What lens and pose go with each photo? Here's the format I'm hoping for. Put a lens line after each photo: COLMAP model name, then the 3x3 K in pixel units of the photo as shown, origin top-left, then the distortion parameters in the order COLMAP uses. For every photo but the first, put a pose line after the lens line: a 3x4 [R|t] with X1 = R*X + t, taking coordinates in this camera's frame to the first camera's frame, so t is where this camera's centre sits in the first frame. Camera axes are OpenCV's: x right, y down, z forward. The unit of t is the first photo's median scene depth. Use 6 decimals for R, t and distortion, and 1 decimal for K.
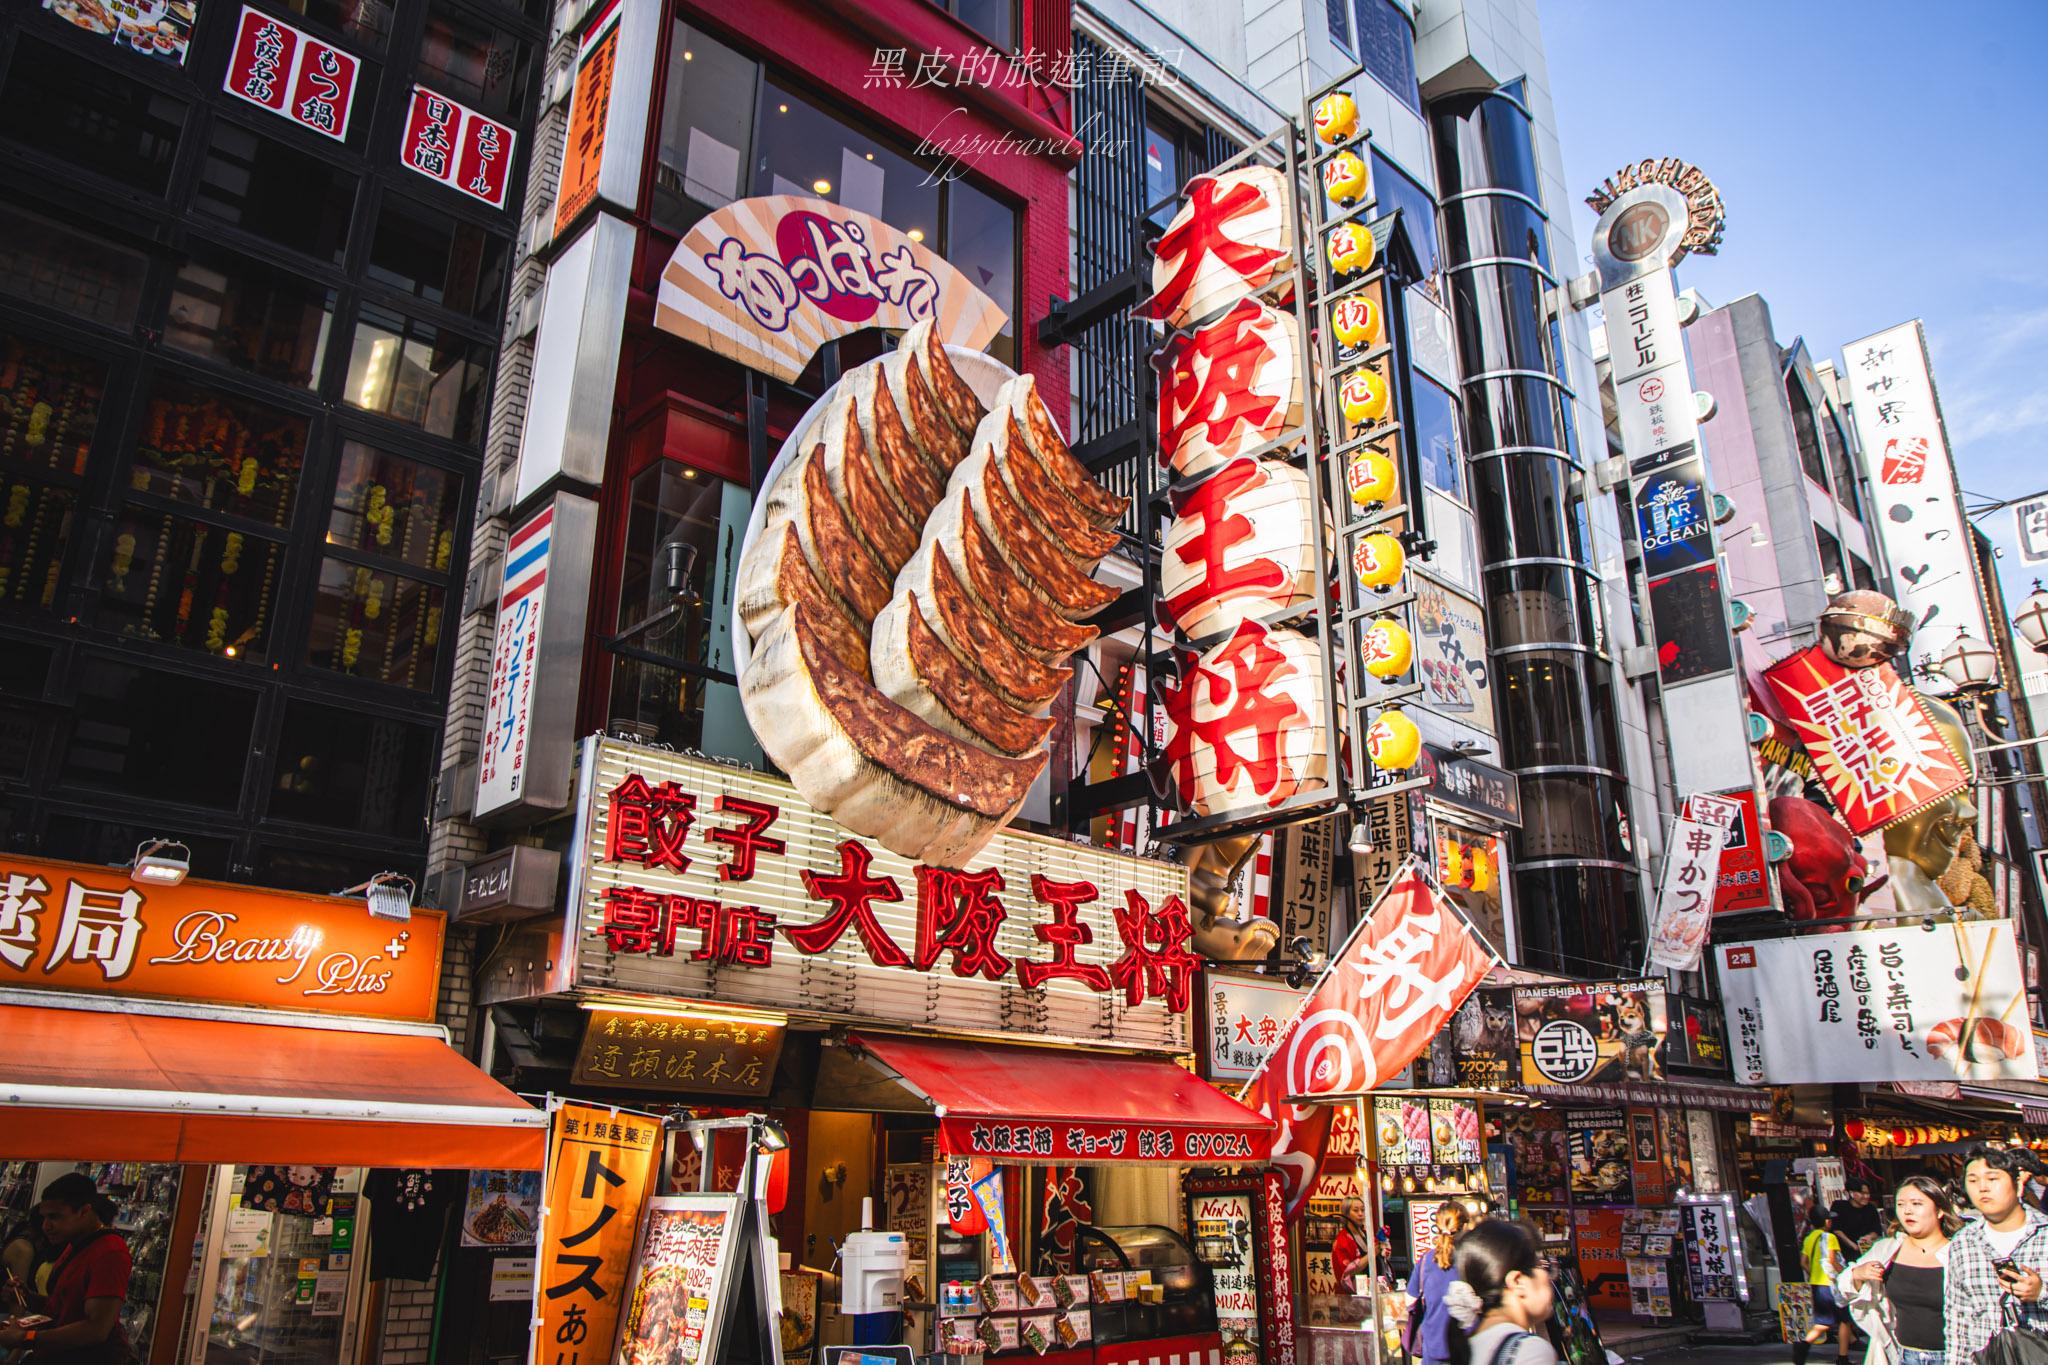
lens RADIAL K [[1425.5, 0, 1024.8], [0, 1425.5, 707.3], [0, 0, 1]] dist [-0.132729, 0.084003]
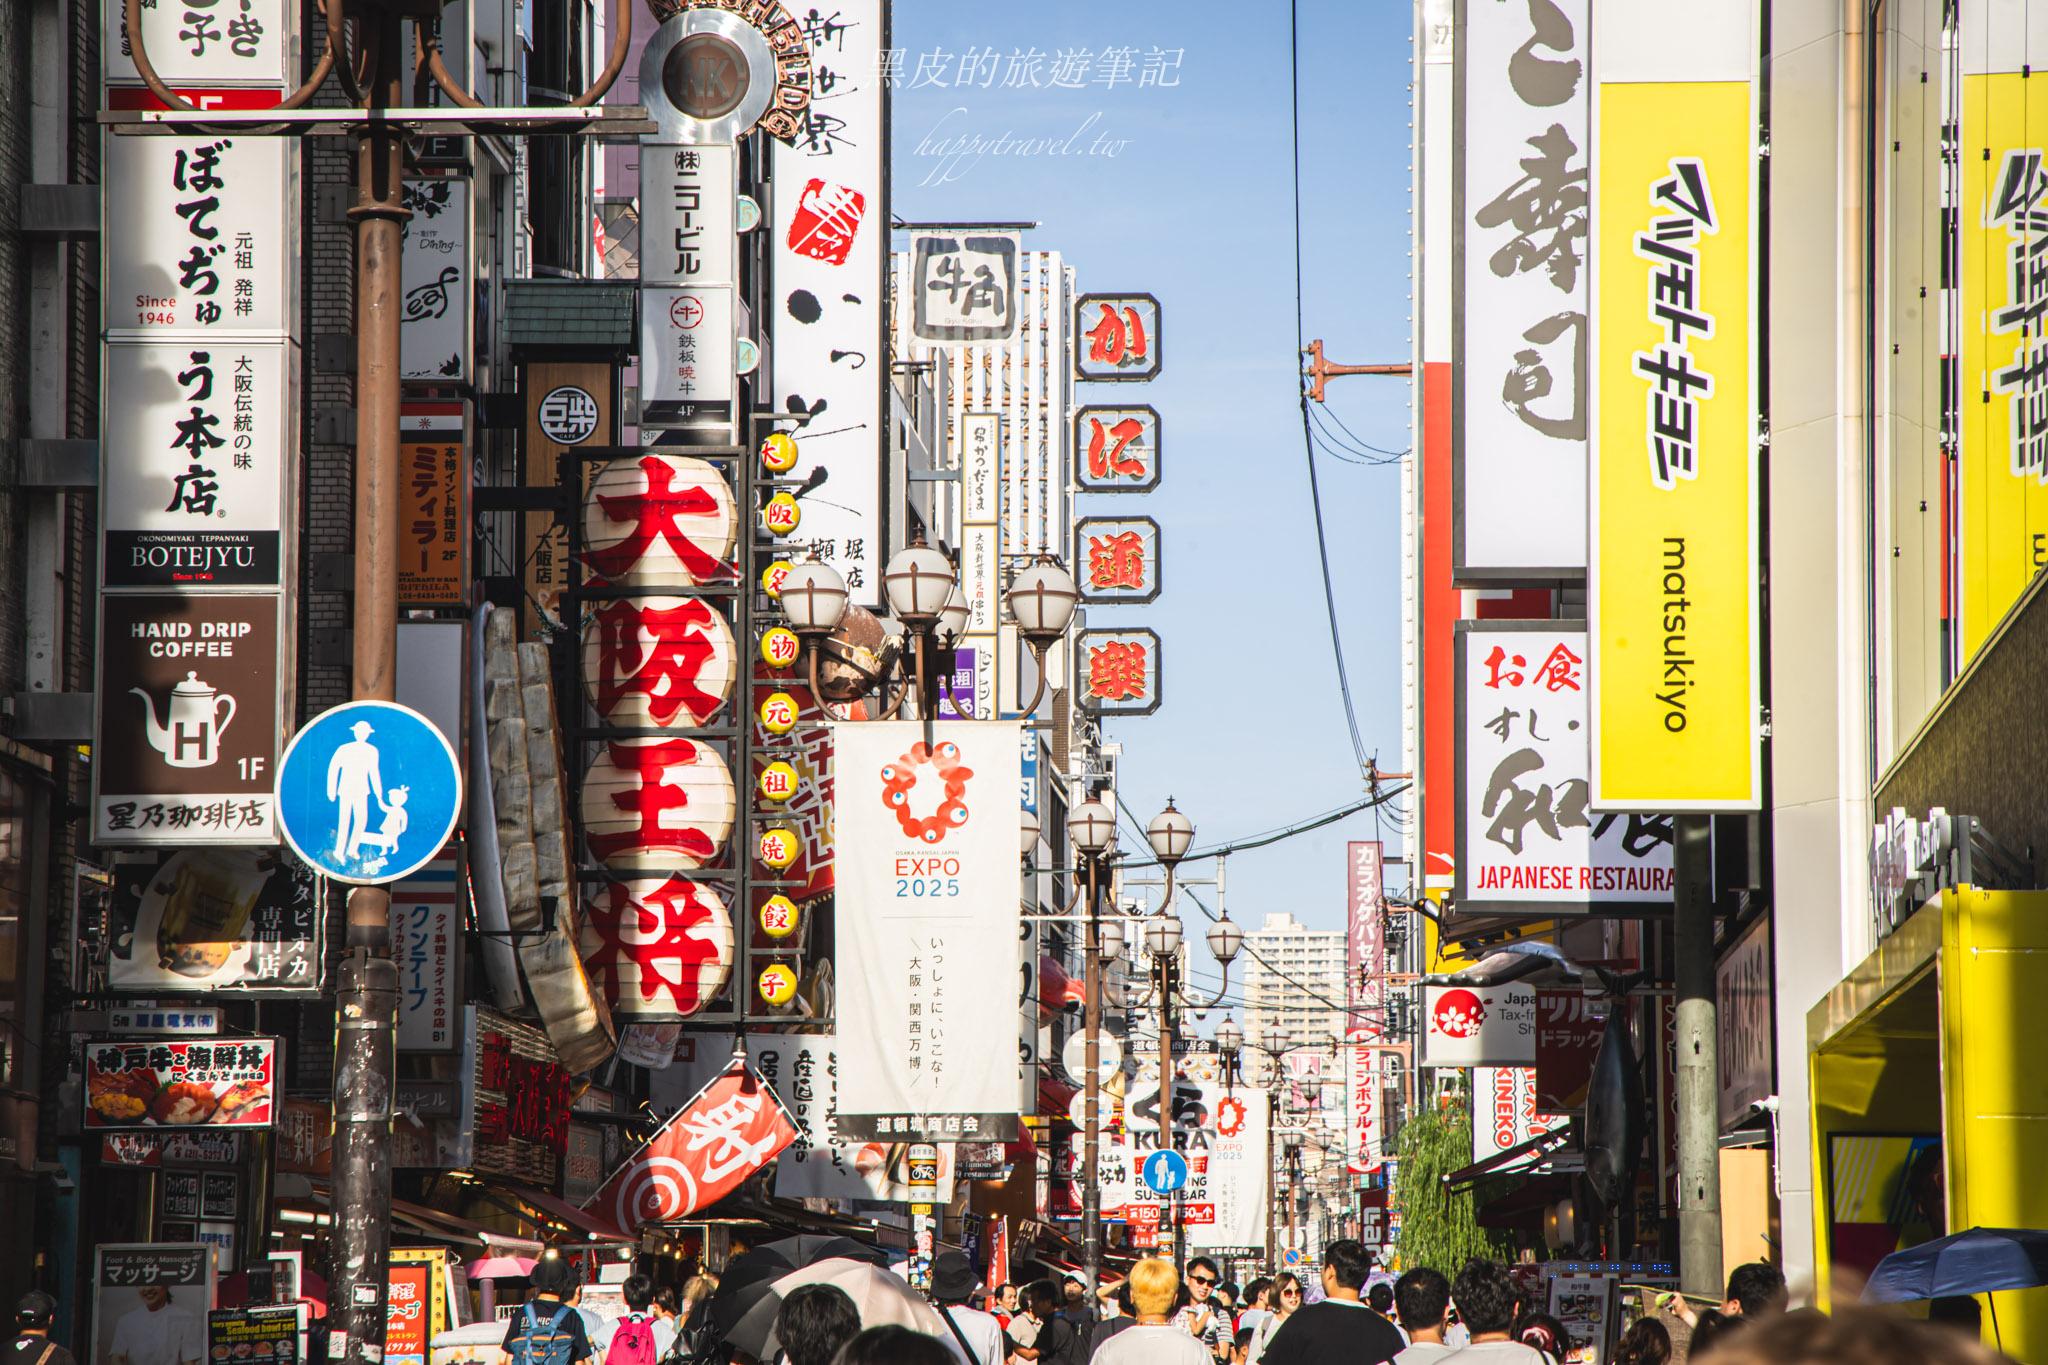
lens RADIAL K [[6237.7, 0, 1024.0], [0, 6237.7, 682.5], [0, 0, 1]] dist [0.103272, 0.135398]
pose [[0.713712, 0.067721, 0.697158, -3.496067], [-0.218544, 0.967158, 0.129785, -1.005842], [-0.665473, -0.244989, 0.705072, -3.111801]]
